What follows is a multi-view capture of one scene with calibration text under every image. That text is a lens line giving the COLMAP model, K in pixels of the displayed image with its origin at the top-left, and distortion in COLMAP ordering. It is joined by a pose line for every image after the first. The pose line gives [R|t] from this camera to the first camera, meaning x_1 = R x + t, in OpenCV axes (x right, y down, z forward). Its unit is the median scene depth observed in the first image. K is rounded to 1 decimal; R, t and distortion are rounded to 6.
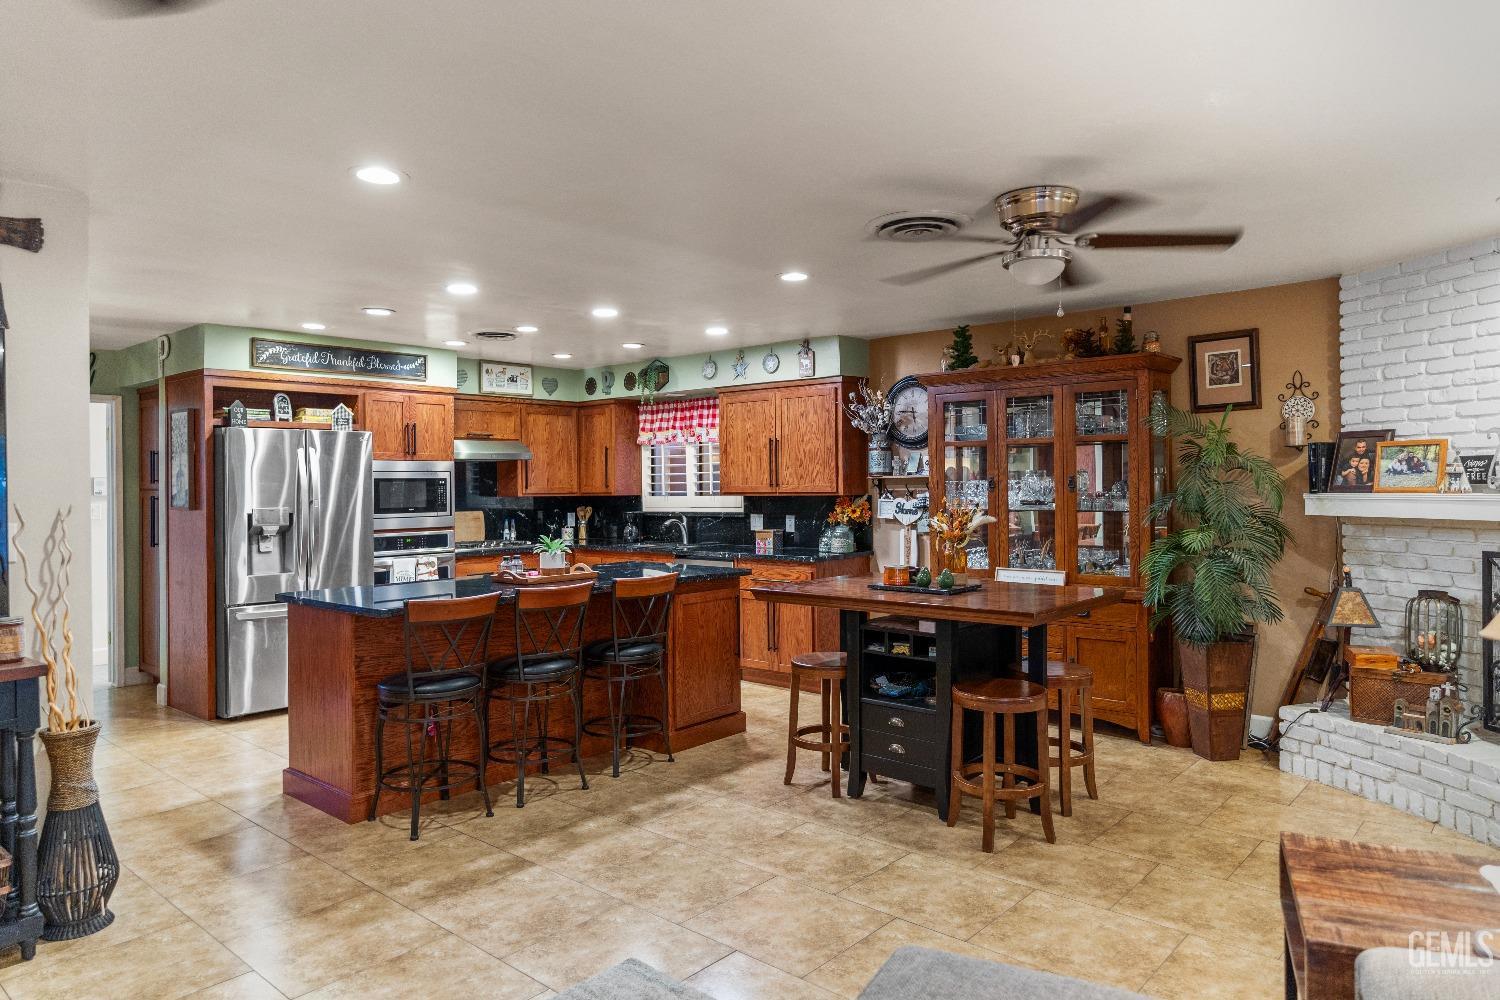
lens RADIAL K [[952.2, 0, 749.3], [0, 952.2, 489.6], [0, 0, 1]] dist [0.000797, 0.000534]
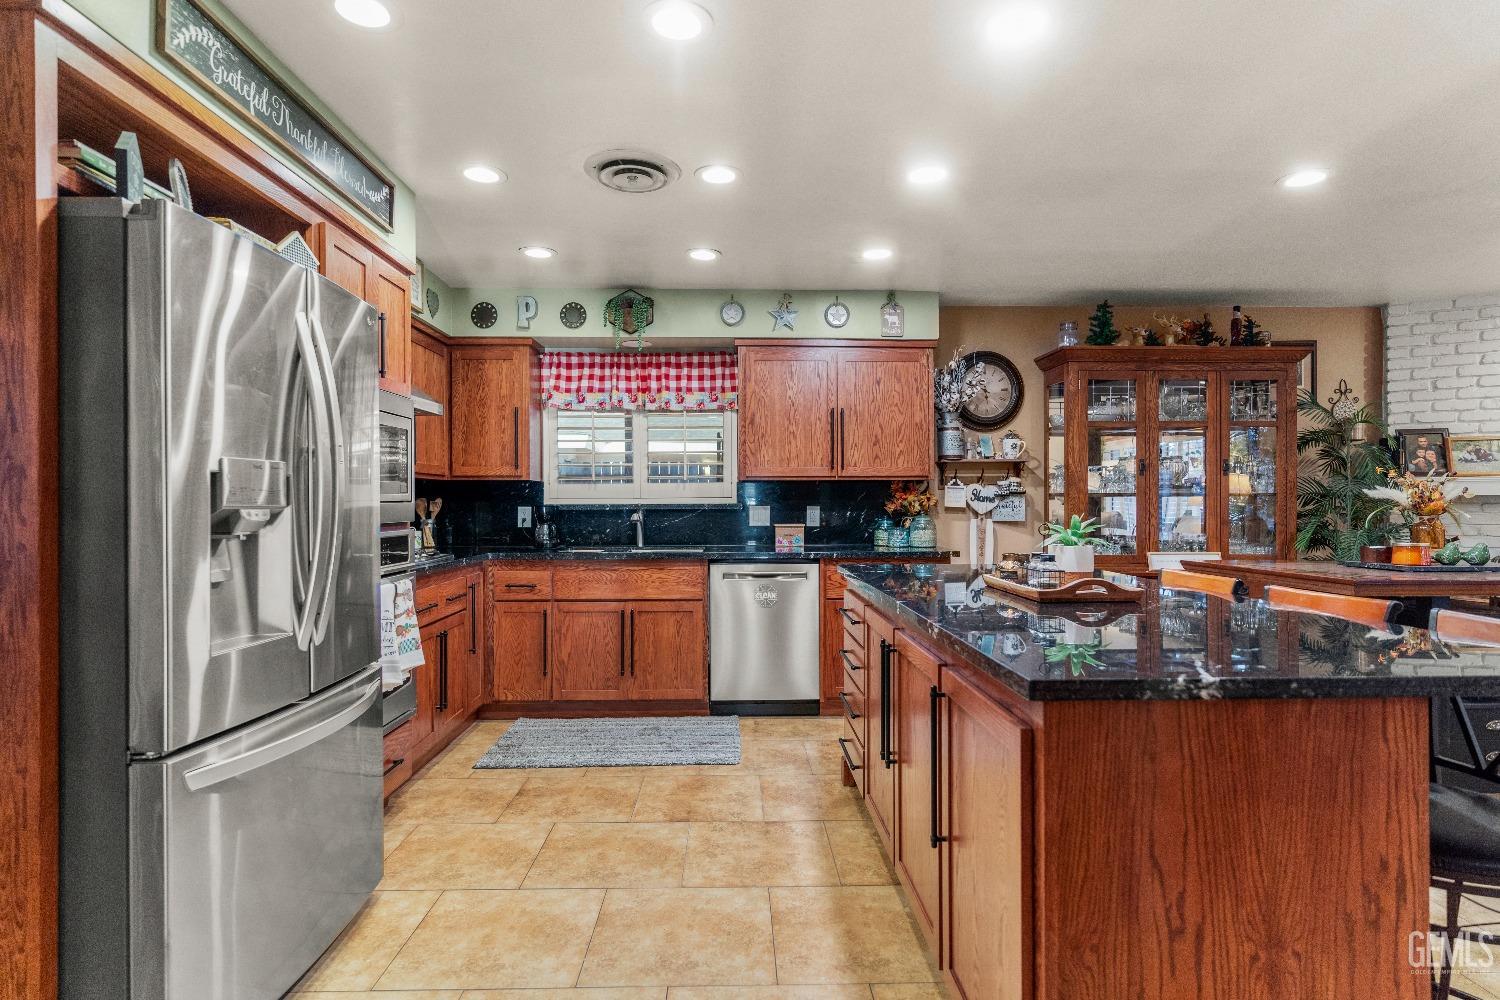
lens RADIAL K [[798.3, 0, 747.8], [0, 798.3, 503.9], [0, 0, 1]] dist [-0.001272, -0.001426]
pose [[0.734125, 0.007695, 0.678971, -0.514869], [-0.002133, 0.999957, -0.009027, 0.034923], [-0.679011, 0.005178, 0.734110, 0.589618]]
